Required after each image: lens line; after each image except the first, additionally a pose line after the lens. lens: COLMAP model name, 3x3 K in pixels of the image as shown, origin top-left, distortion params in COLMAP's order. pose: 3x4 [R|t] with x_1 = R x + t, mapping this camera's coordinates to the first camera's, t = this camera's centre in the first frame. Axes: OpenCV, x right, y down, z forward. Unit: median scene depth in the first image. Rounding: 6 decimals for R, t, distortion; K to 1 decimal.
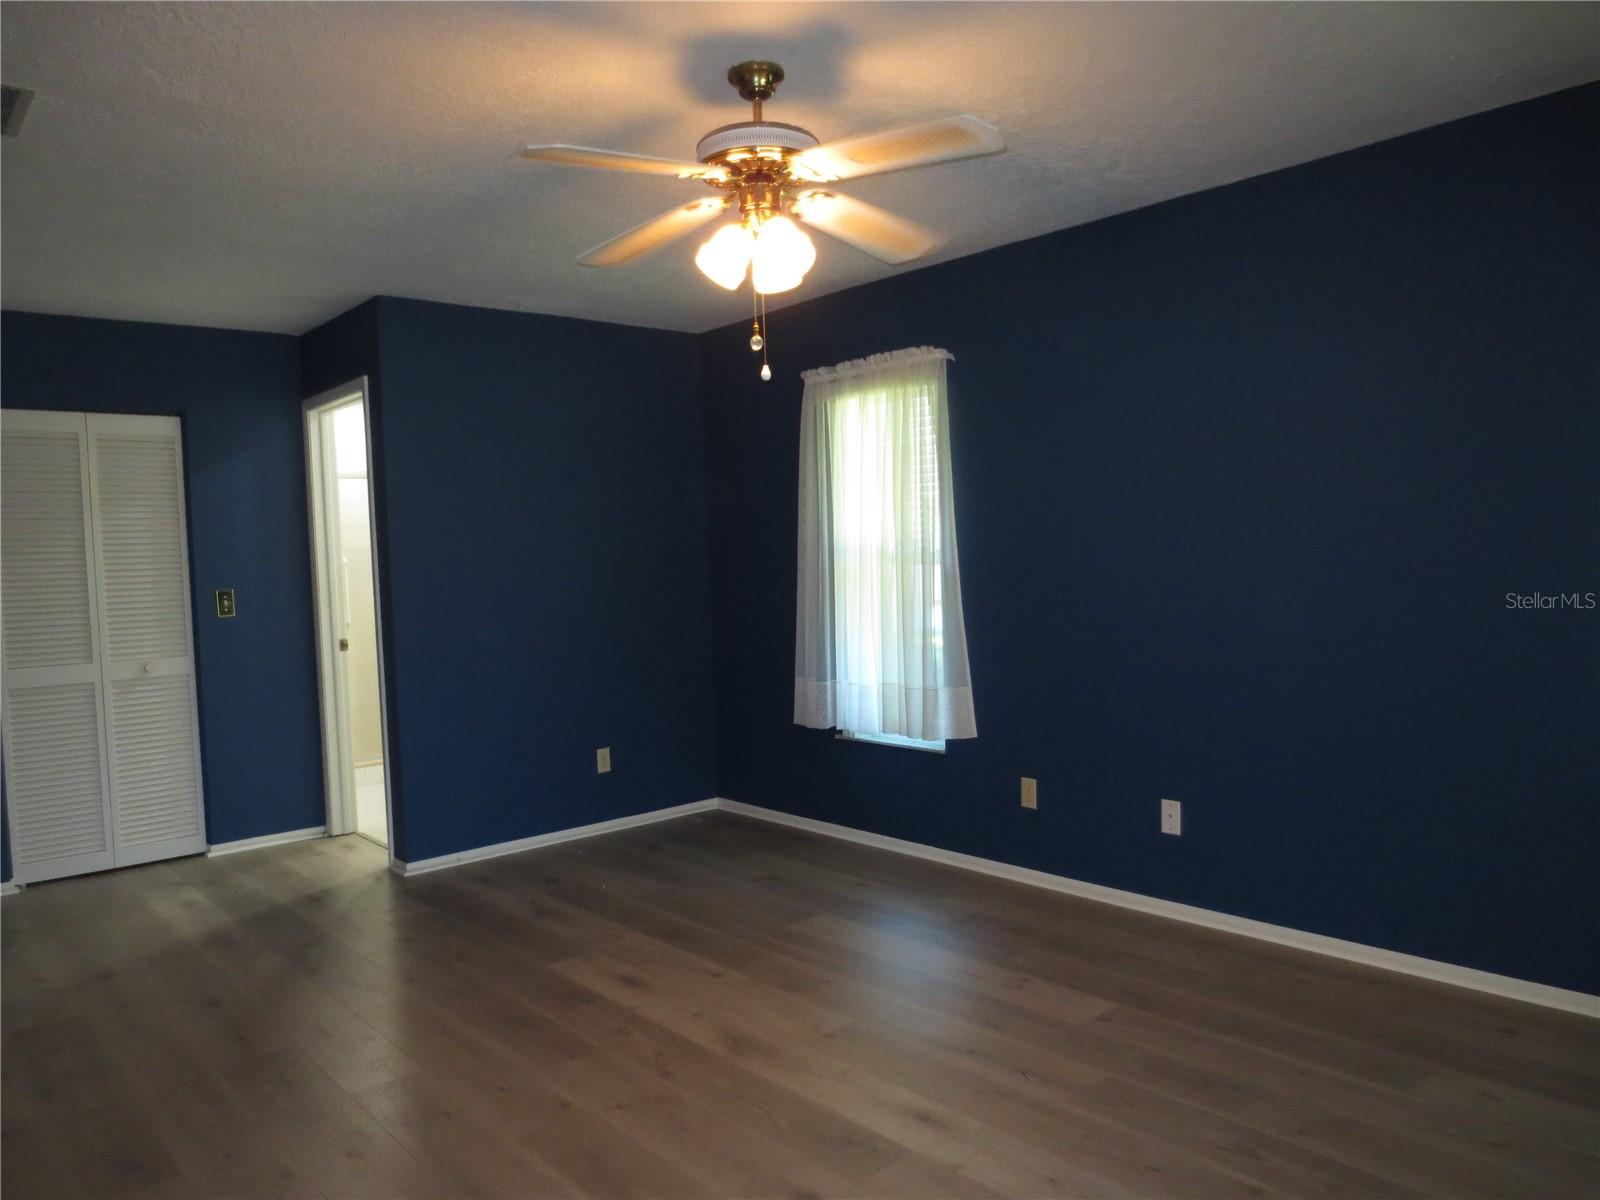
lens RADIAL K [[1132.1, 0, 793.4], [0, 1132.1, 606.7], [0, 0, 1]] dist [-0.045965, 0.034858]
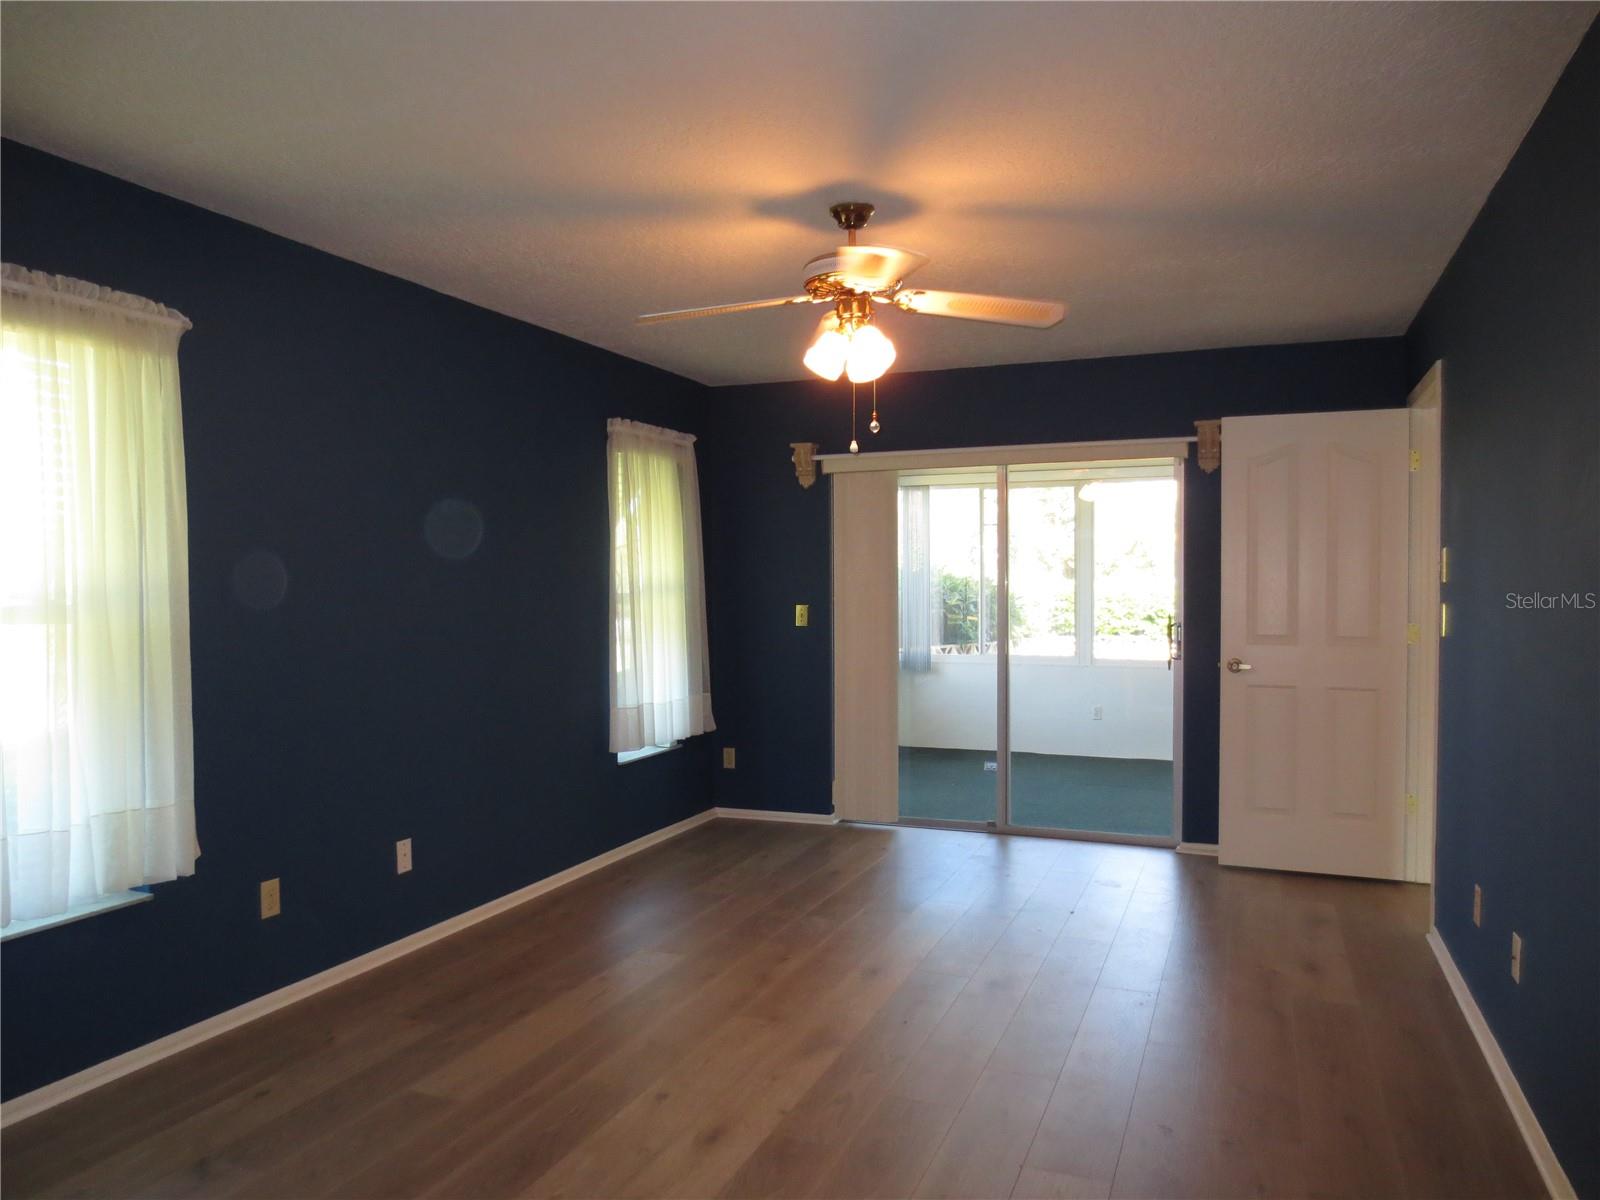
lens RADIAL K [[1141.5, 0, 780.1], [0, 1141.5, 603.2], [0, 0, 1]] dist [-0.005085, -0.000708]
pose [[-0.443584, 0.026436, 0.895843, -0.643510], [0.066241, 0.997798, 0.003355, -0.024049], [-0.893782, 0.060830, -0.444358, 0.942857]]
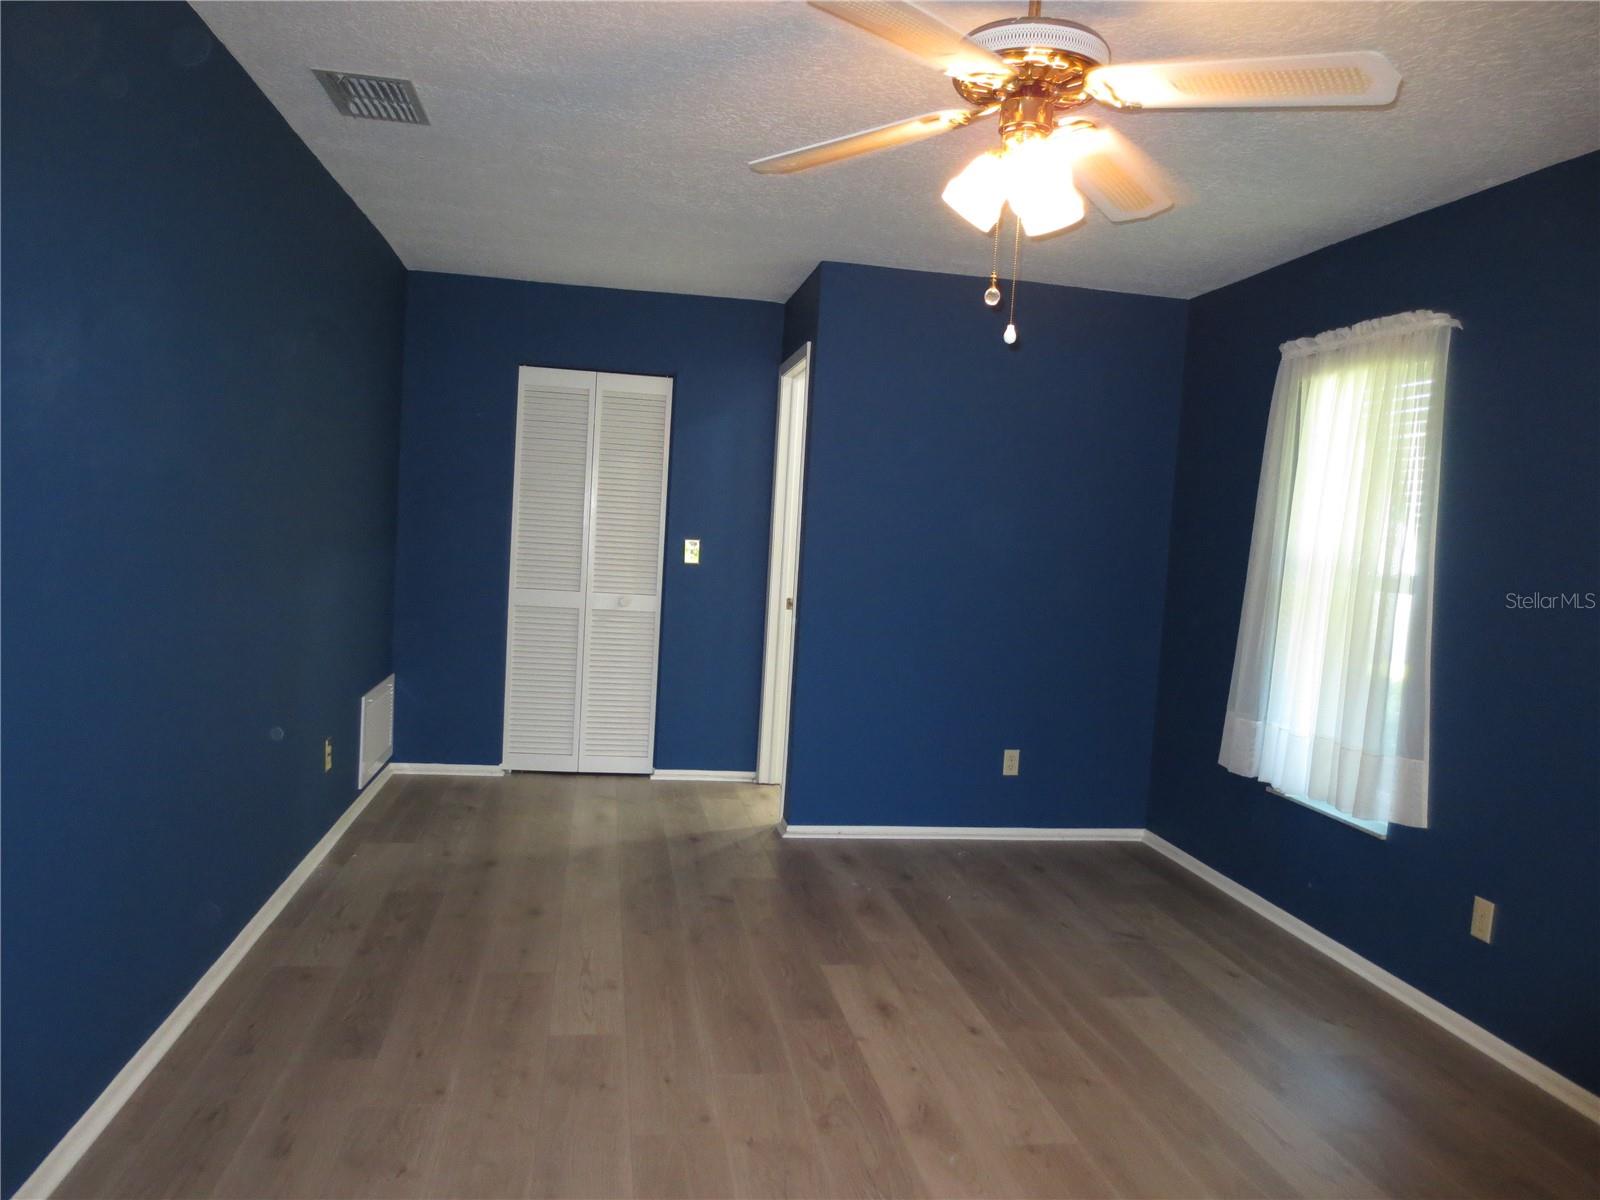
lens RADIAL K [[1132.1, 0, 793.4], [0, 1132.1, 606.7], [0, 0, 1]] dist [-0.045965, 0.034858]
pose [[0.847716, 0.126504, -0.515144, 0.163038], [-0.116378, 0.991840, 0.052057, -0.020874], [0.517526, 0.015822, 0.855521, 0.130599]]
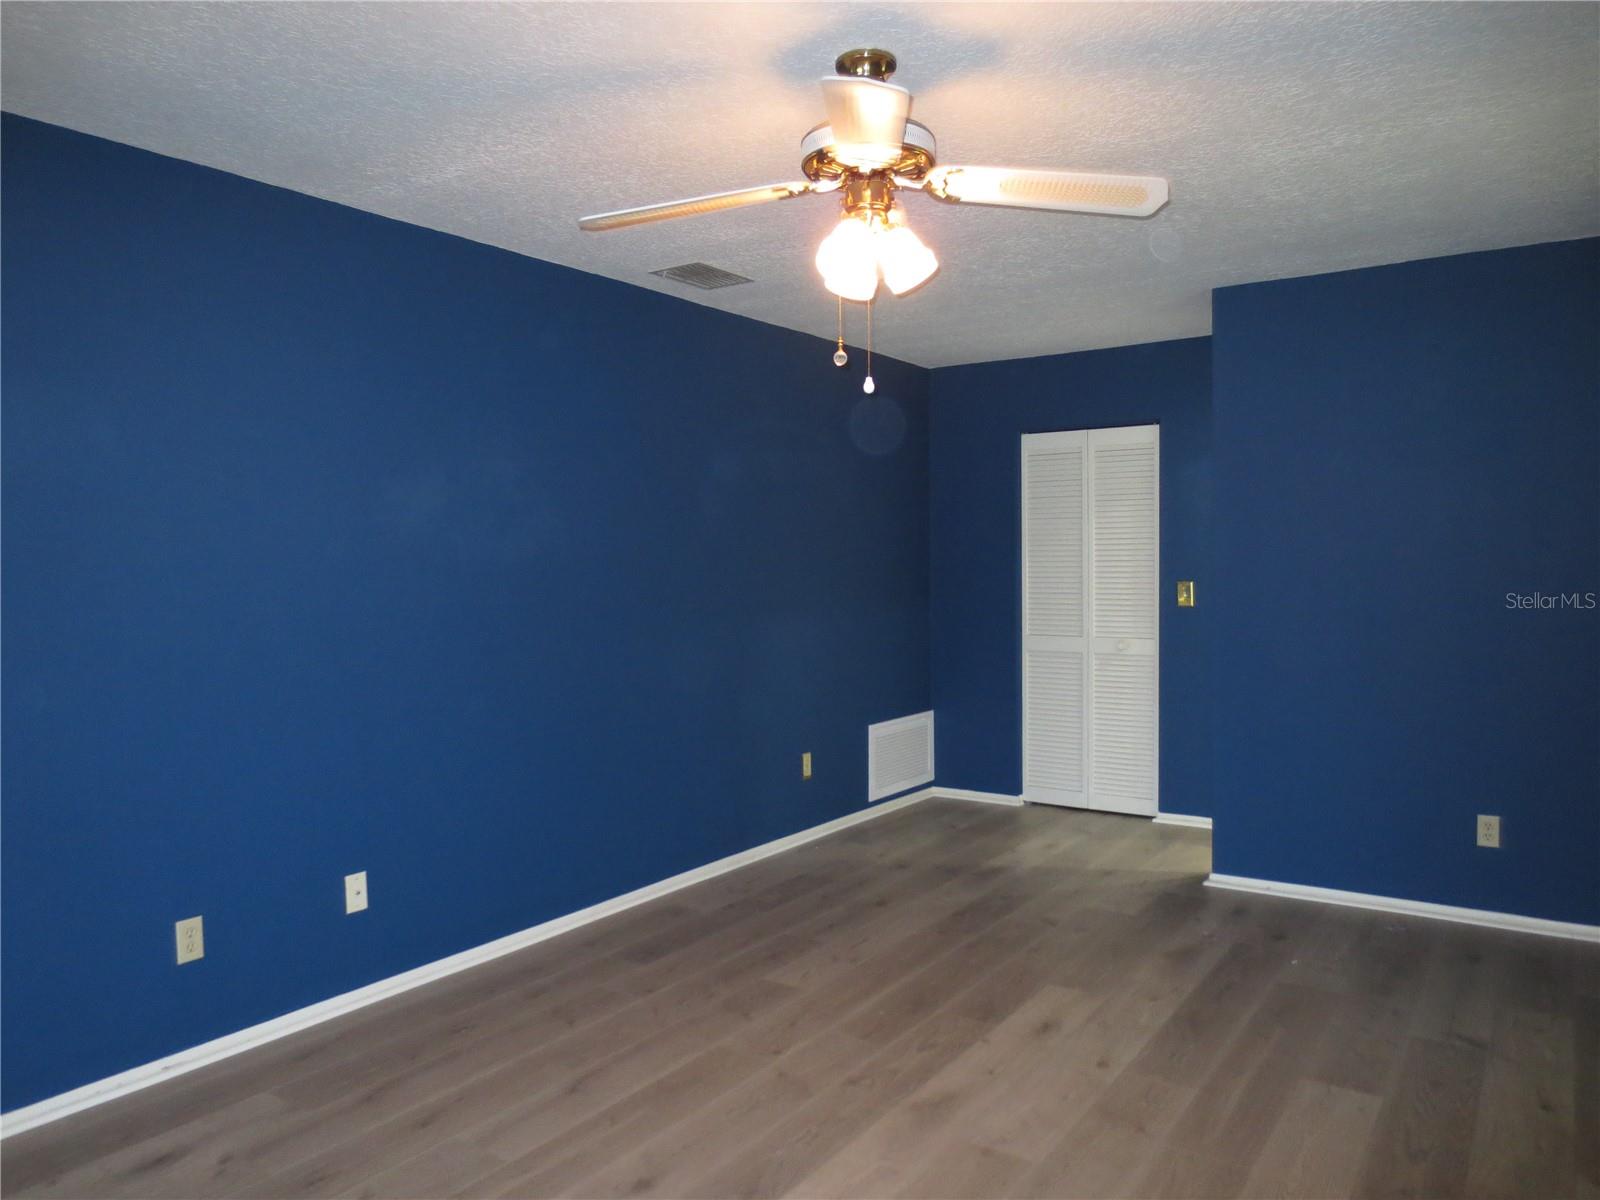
lens RADIAL K [[1132.1, 0, 793.4], [0, 1132.1, 606.7], [0, 0, 1]] dist [-0.045965, 0.034858]
pose [[0.250672, 0.072508, -0.965353, 0.496737], [-0.046789, 0.996933, 0.062730, -0.046235], [0.966941, 0.029444, 0.253296, 0.404741]]
